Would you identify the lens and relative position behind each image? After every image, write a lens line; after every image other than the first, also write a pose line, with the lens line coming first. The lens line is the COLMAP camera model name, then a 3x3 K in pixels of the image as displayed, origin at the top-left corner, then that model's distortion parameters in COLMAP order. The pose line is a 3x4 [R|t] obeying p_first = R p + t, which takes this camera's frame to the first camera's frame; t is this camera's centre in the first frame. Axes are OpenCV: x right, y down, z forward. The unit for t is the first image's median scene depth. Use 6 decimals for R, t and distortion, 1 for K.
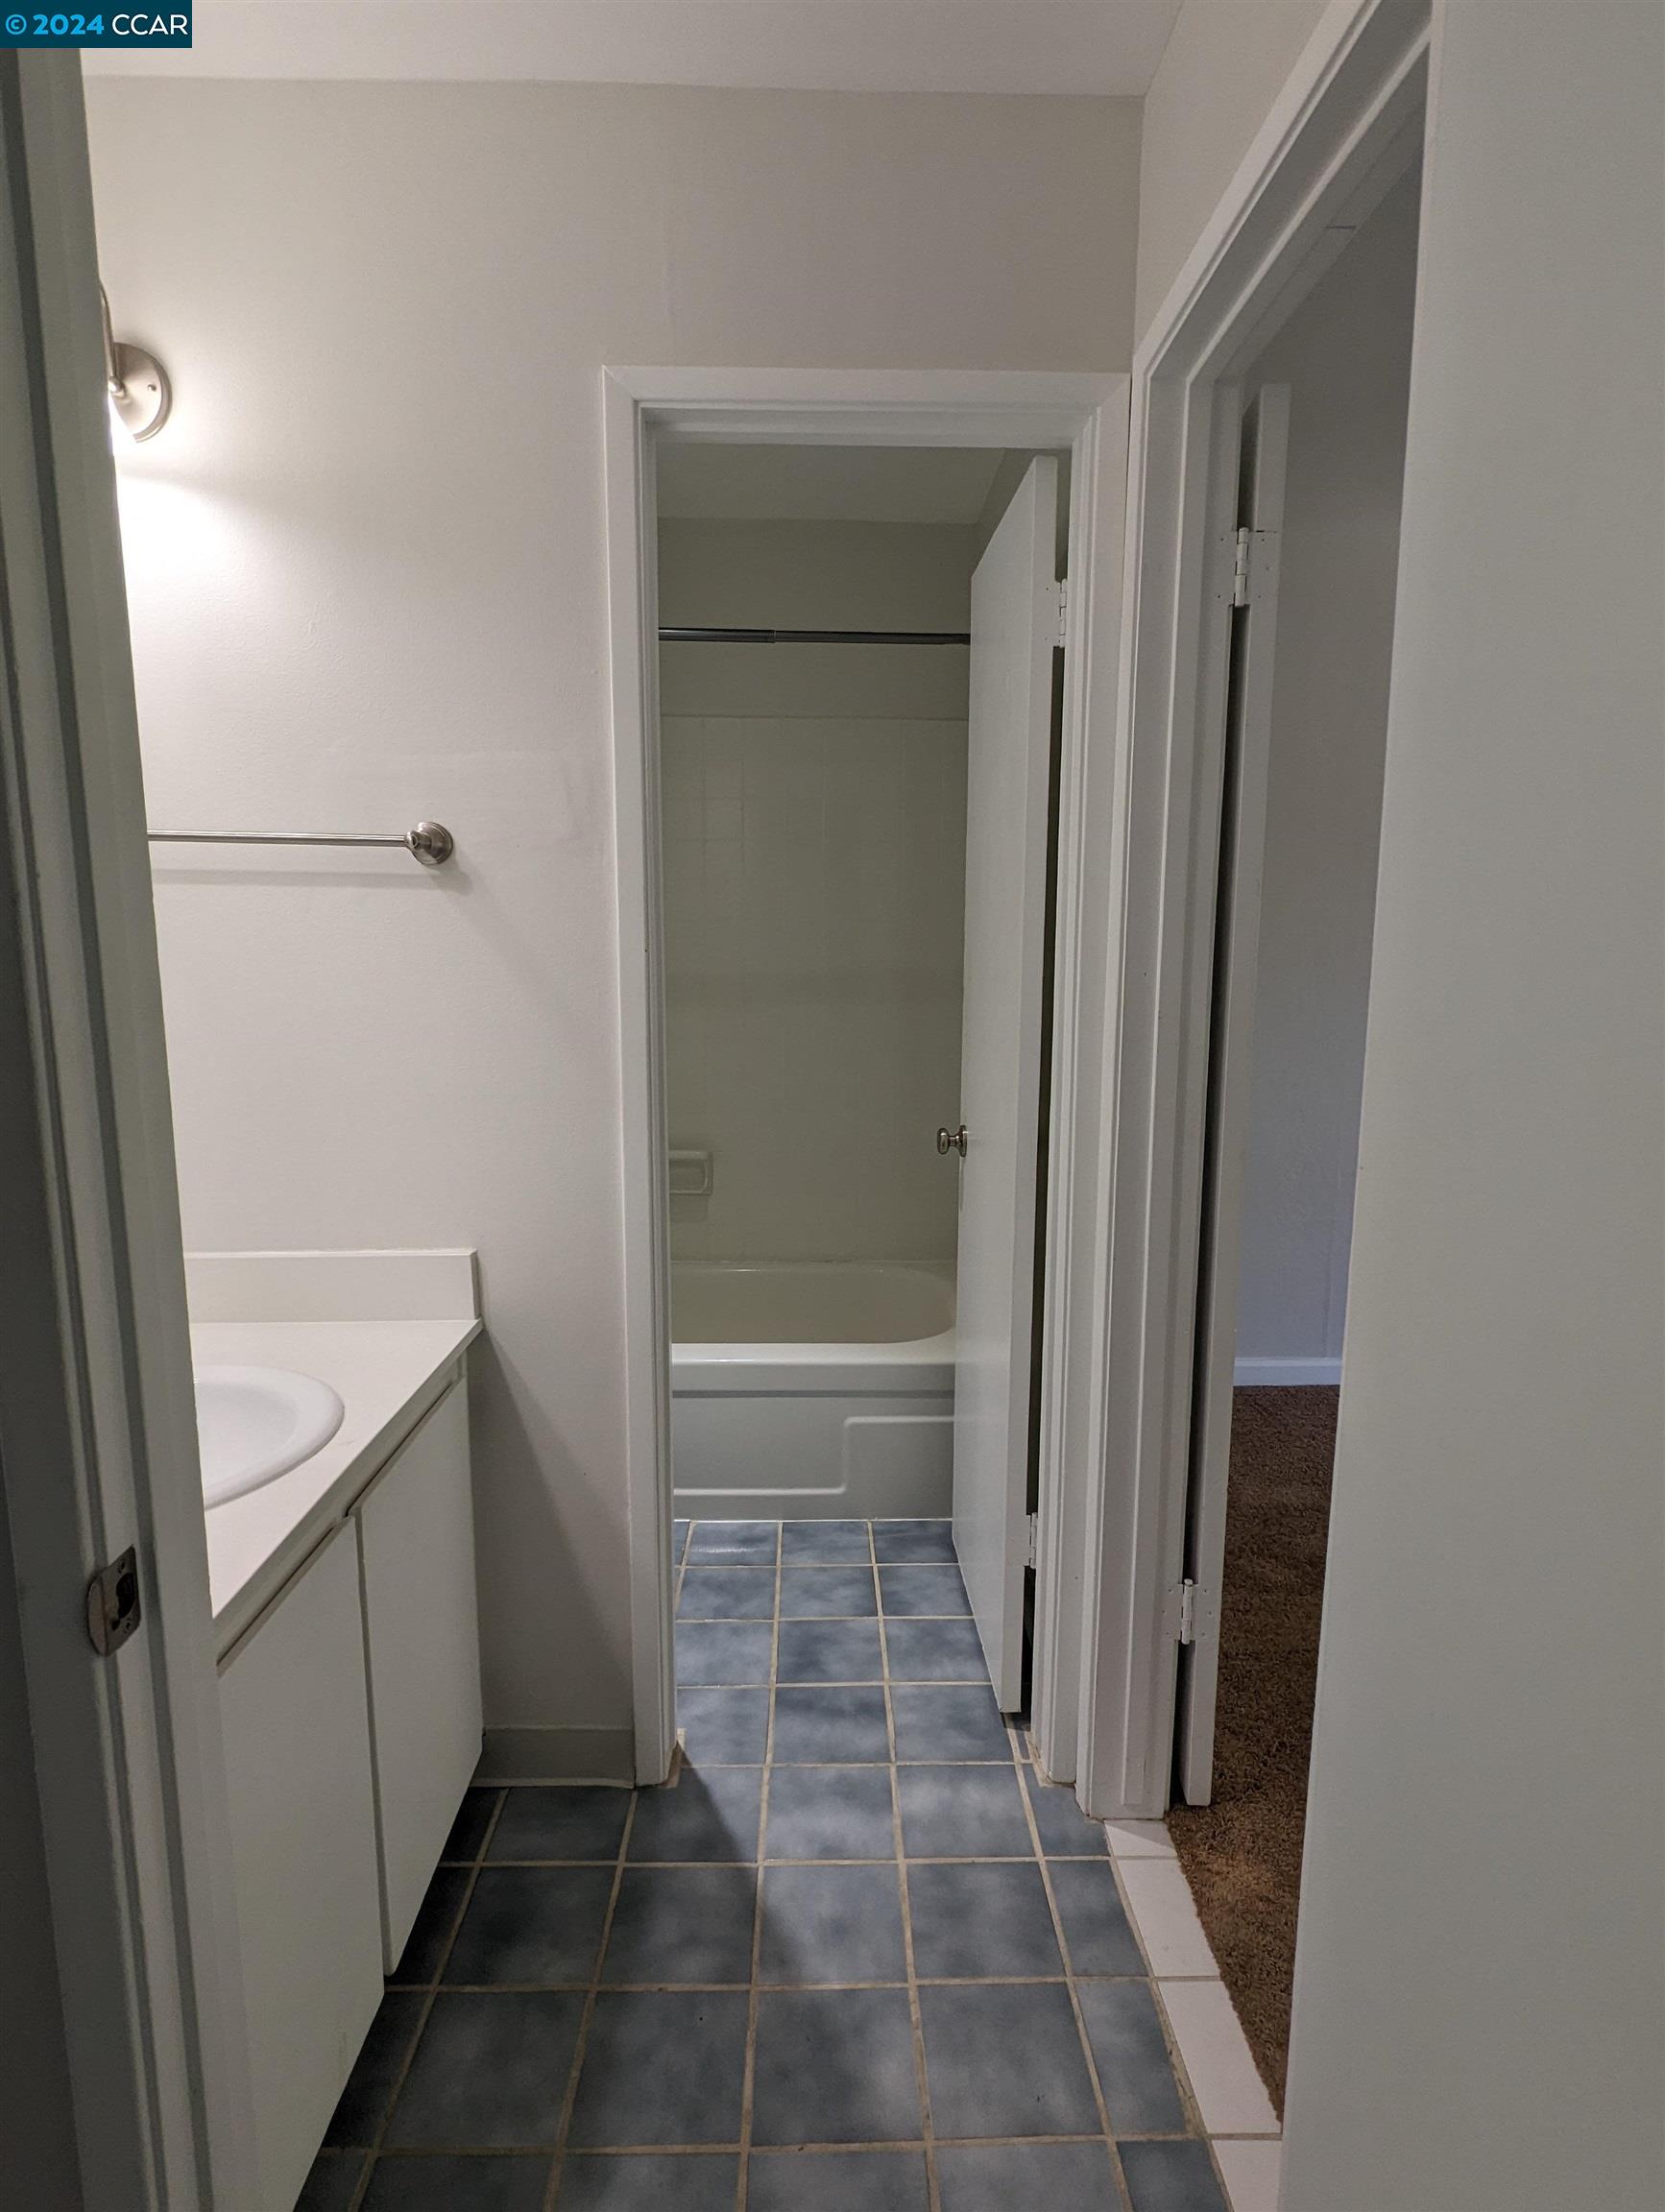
lens RADIAL K [[1173.3, 0, 833.3], [0, 1173.3, 1110.4], [0, 0, 1]] dist [-0.001790, 0.000849]
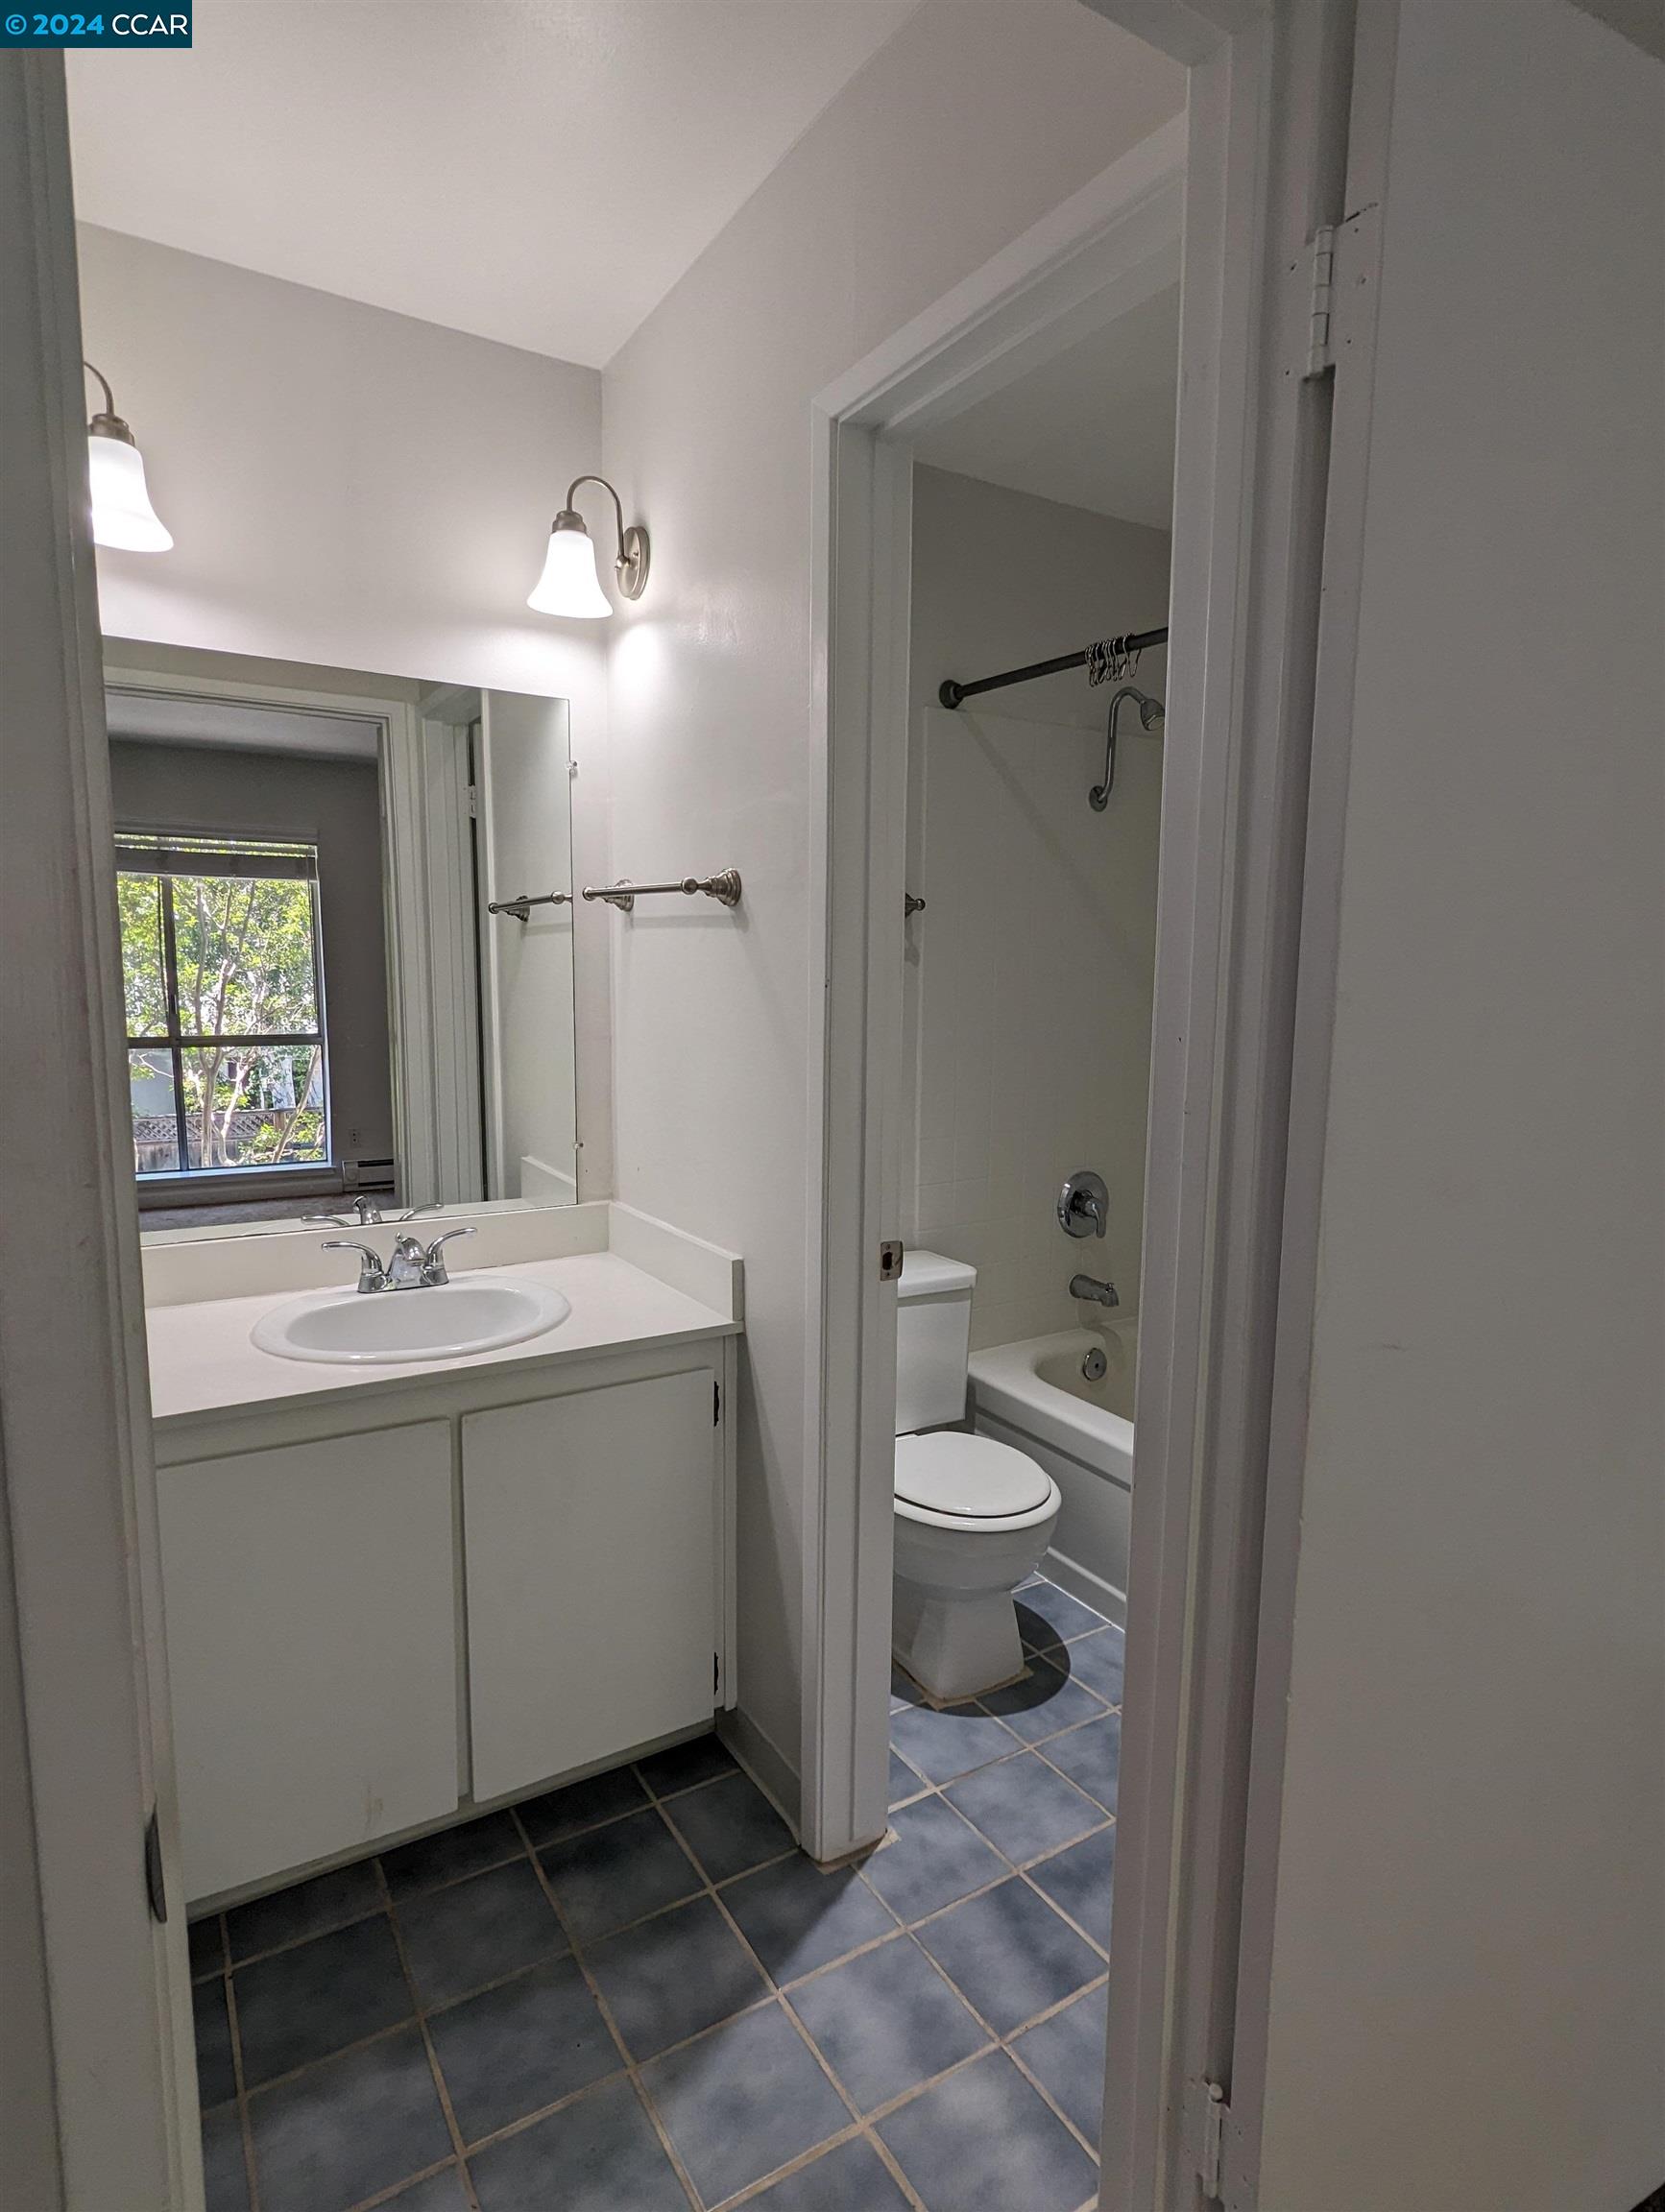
lens RADIAL K [[1173.3, 0, 832.5], [0, 1173.3, 1106.9], [0, 0, 1]] dist [-0.001790, 0.000849]
pose [[0.511883, 0.108623, -0.852160, 0.668554], [-0.131661, 0.990174, 0.047128, -0.085112], [0.848906, 0.088072, 0.521154, 0.513901]]
